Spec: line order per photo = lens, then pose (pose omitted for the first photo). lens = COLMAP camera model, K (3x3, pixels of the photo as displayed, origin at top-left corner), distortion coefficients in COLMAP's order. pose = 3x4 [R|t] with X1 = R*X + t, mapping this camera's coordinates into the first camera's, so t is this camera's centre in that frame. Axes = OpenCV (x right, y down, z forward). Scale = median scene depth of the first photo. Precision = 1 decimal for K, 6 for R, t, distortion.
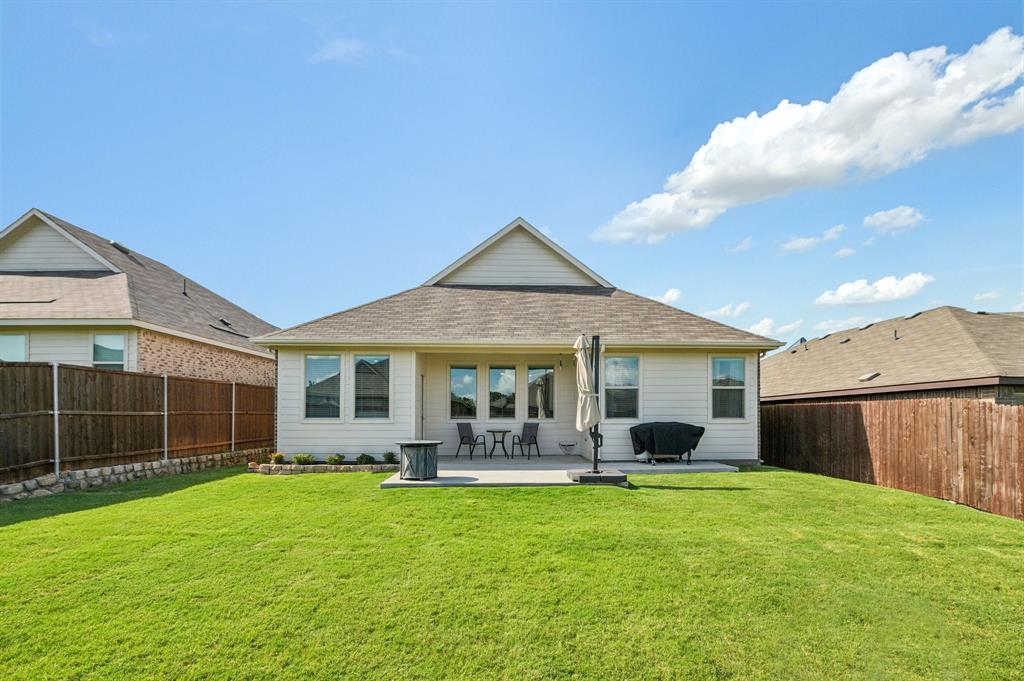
lens RADIAL K [[477.0, 0, 507.1], [0, 477.0, 414.7], [0, 0, 1]] dist [-0.003897, -0.000214]
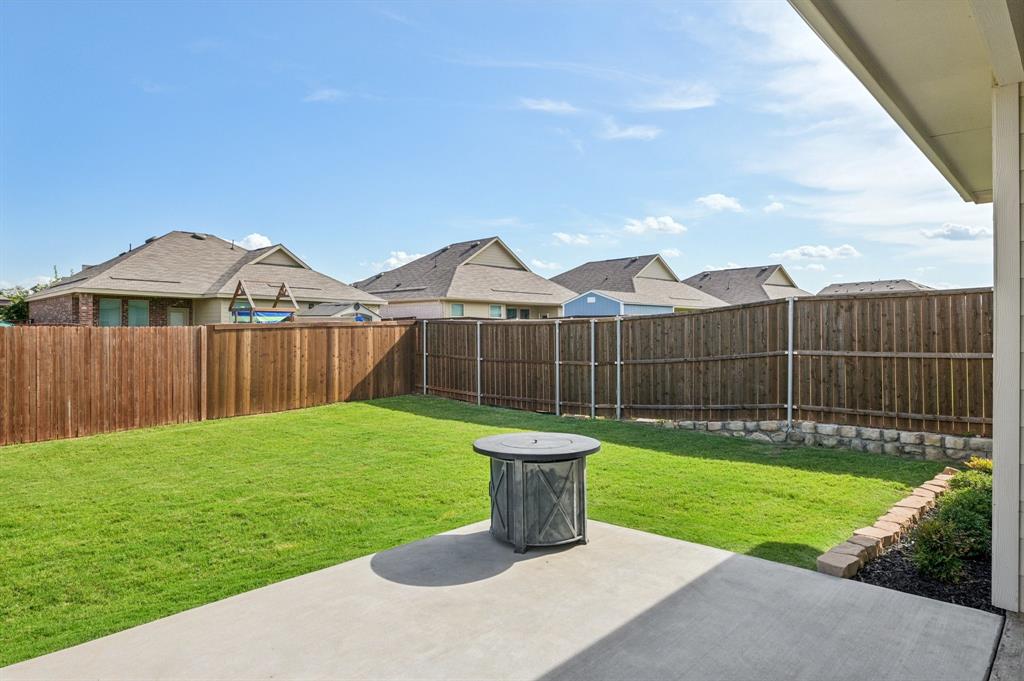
lens RADIAL K [[624.3, 0, 511.7], [0, 624.3, 334.0], [0, 0, 1]] dist [-0.004125, -0.000598]
pose [[-0.698432, -0.002790, -0.715671, 0.176416], [0.004366, 0.999957, -0.008159, -0.022287], [0.715664, -0.008823, -0.698389, 0.994947]]
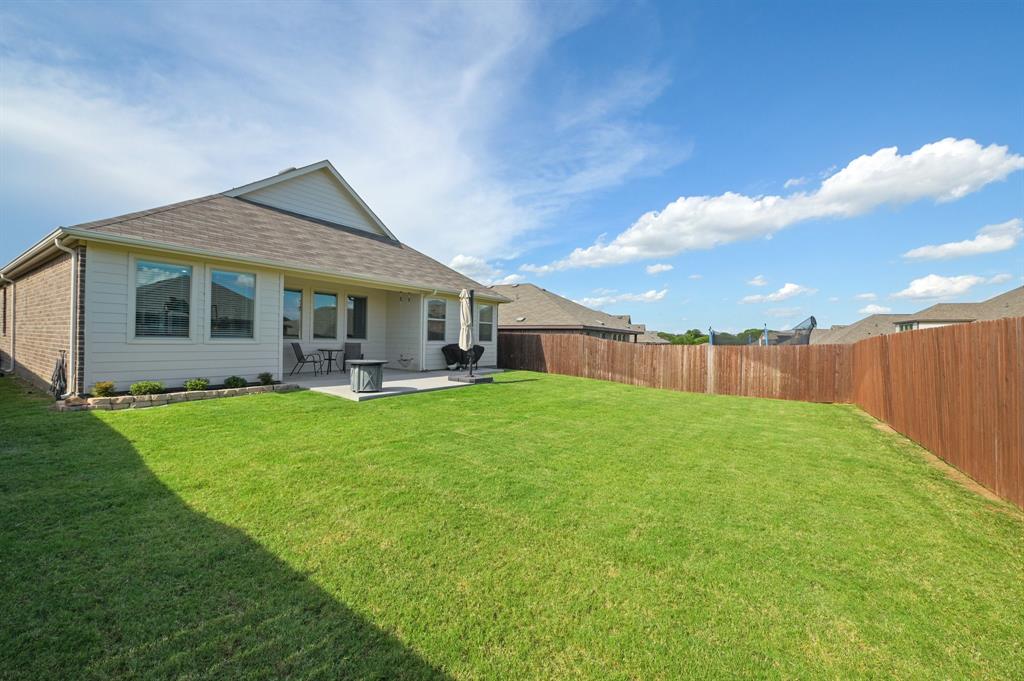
lens RADIAL K [[407.4, 0, 539.7], [0, 407.4, 333.7], [0, 0, 1]] dist [-0.011930, 0.000157]
pose [[0.552128, 0.022982, 0.833442, -0.645345], [-0.029247, 0.999539, -0.008187, -0.013768], [-0.833246, -0.019856, 0.552546, 0.050767]]
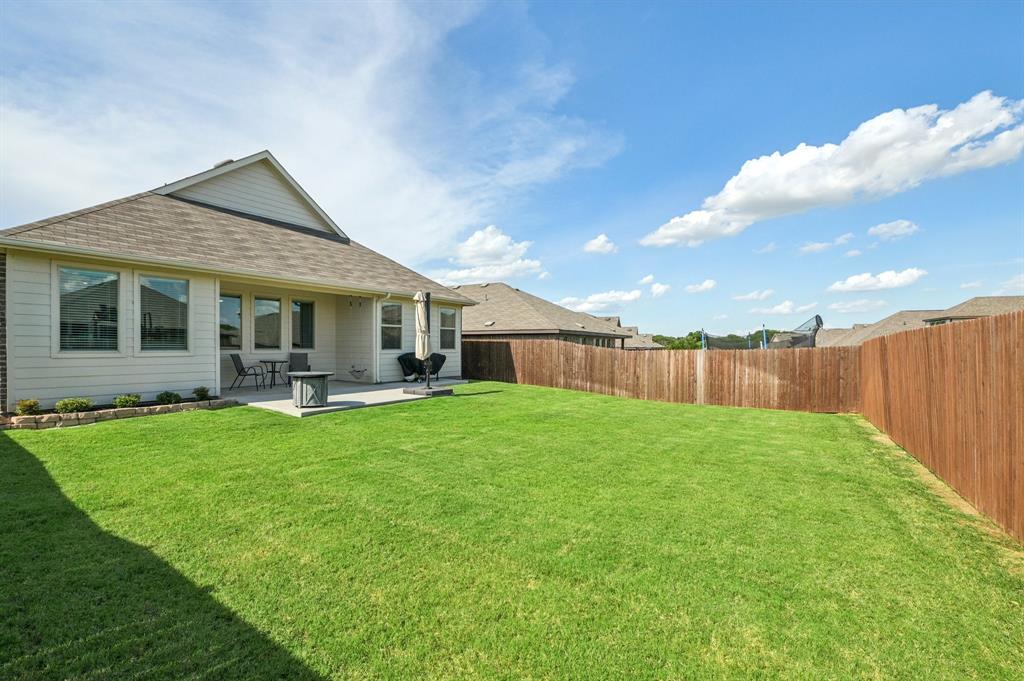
lens RADIAL K [[467.1, 0, 511.8], [0, 467.1, 342.5], [0, 0, 1]] dist [-0.014148, -0.000469]
pose [[0.567232, 0.008185, 0.823517, -0.648608], [-0.014146, 0.999900, -0.000195, -0.016279], [-0.823436, -0.011539, 0.567291, 0.002927]]
